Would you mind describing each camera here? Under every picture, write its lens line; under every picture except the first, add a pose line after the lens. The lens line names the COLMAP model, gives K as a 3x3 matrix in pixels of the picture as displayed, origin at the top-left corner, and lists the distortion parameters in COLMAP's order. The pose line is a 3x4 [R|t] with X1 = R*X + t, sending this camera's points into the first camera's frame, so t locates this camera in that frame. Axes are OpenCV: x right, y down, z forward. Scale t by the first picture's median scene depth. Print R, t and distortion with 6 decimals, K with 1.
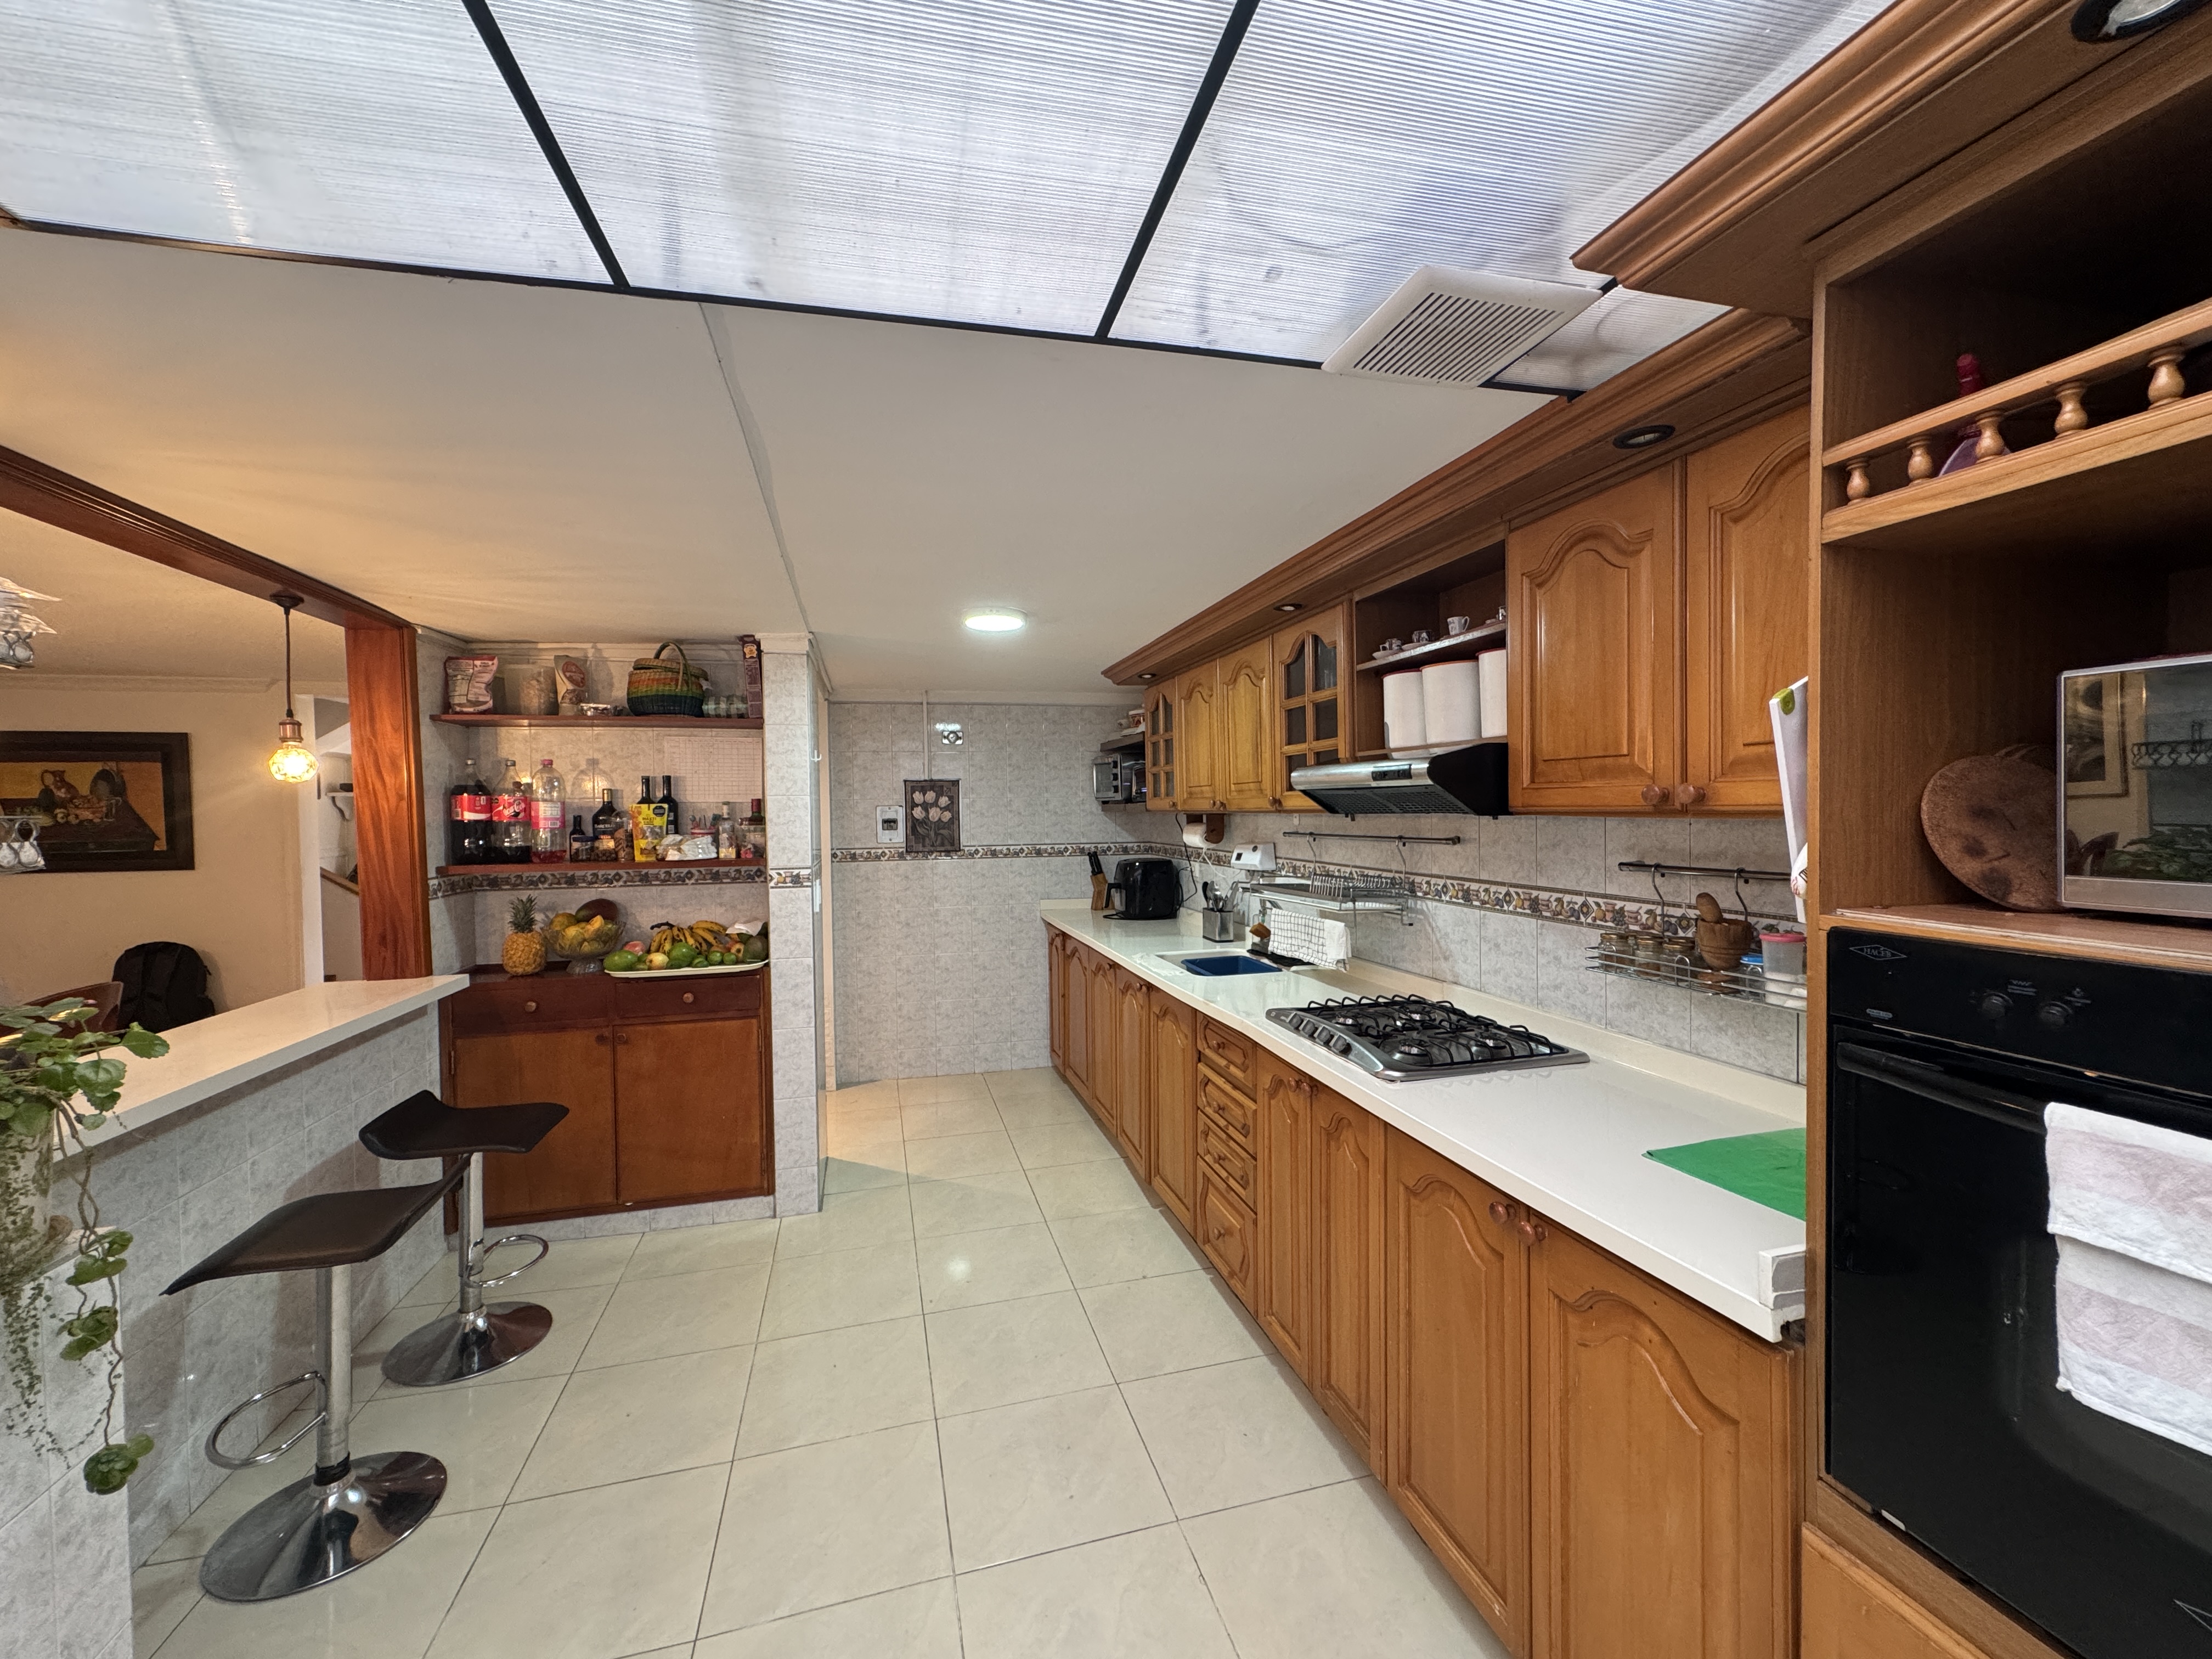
lens RADIAL K [[883.3, 0, 1093.5], [0, 883.3, 827.6], [0, 0, 1]] dist [0.000444, -0.000230]
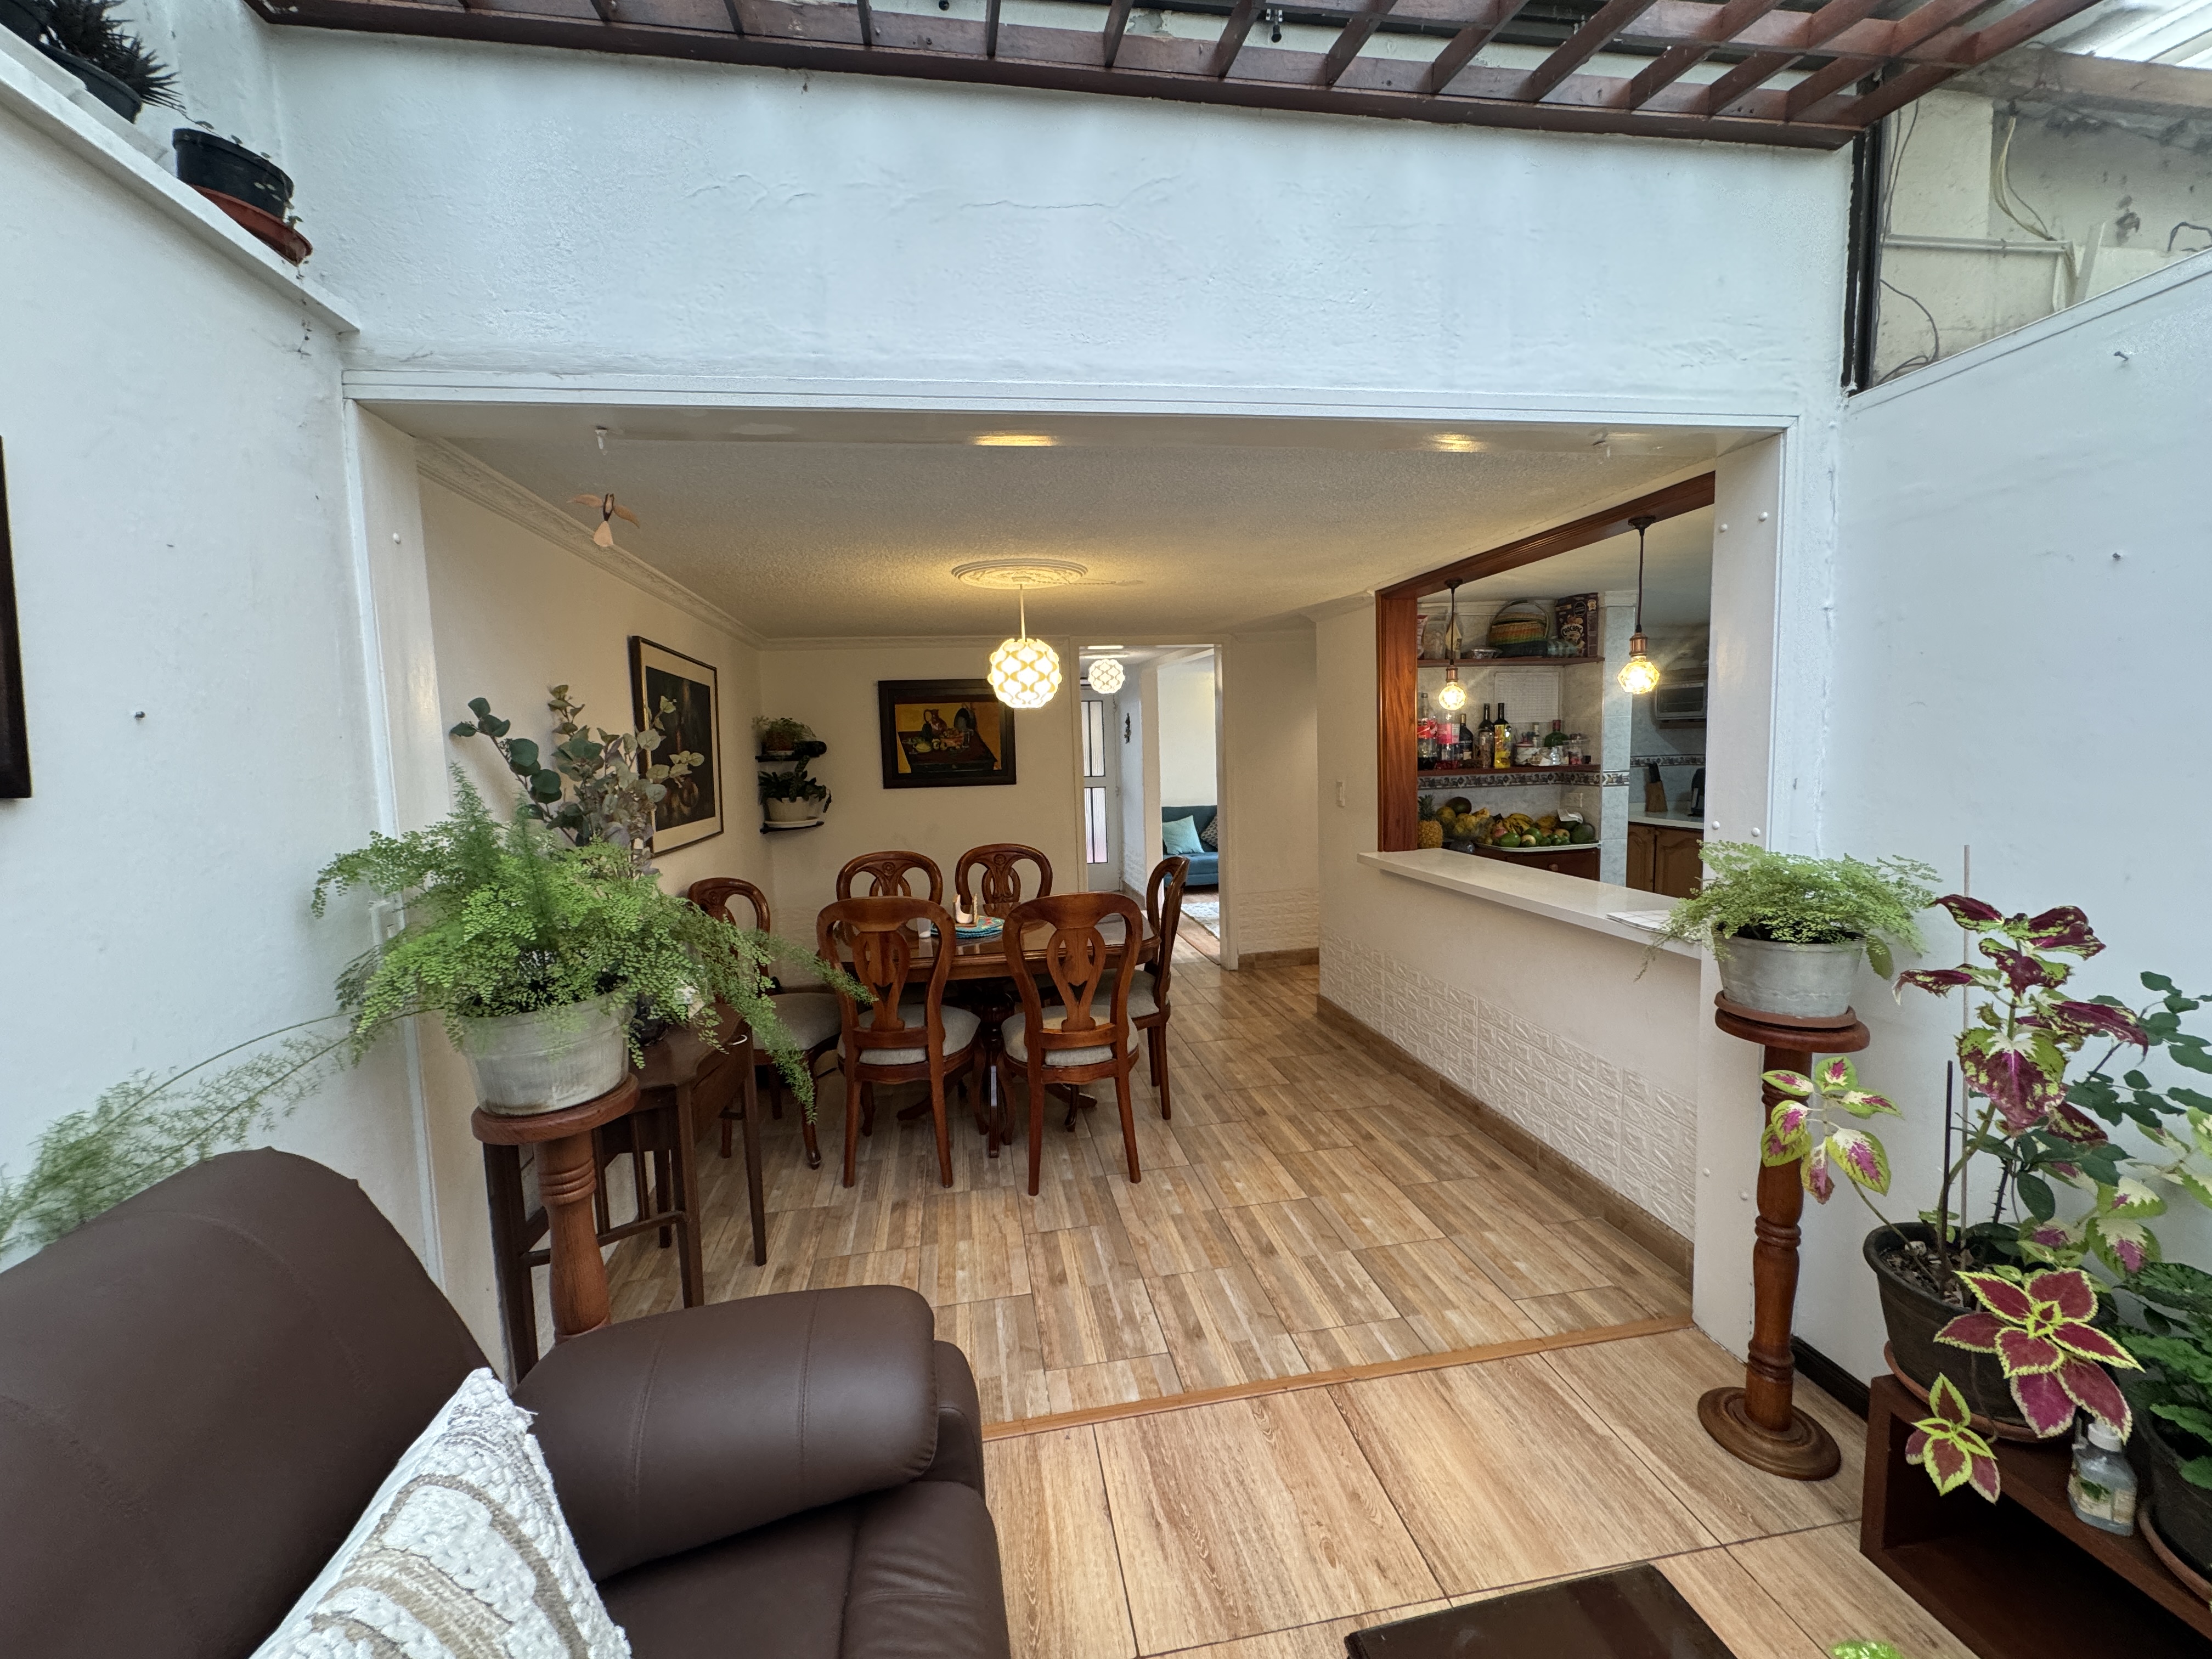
lens RADIAL K [[883.3, 0, 1103.2], [0, 883.3, 824.3], [0, 0, 1]] dist [0.000444, -0.000230]
pose [[0.997575, -0.010090, -0.068859, -0.977436], [0.015082, 0.997264, 0.072370, 0.016773], [0.067941, -0.073233, 0.994998, -0.357182]]
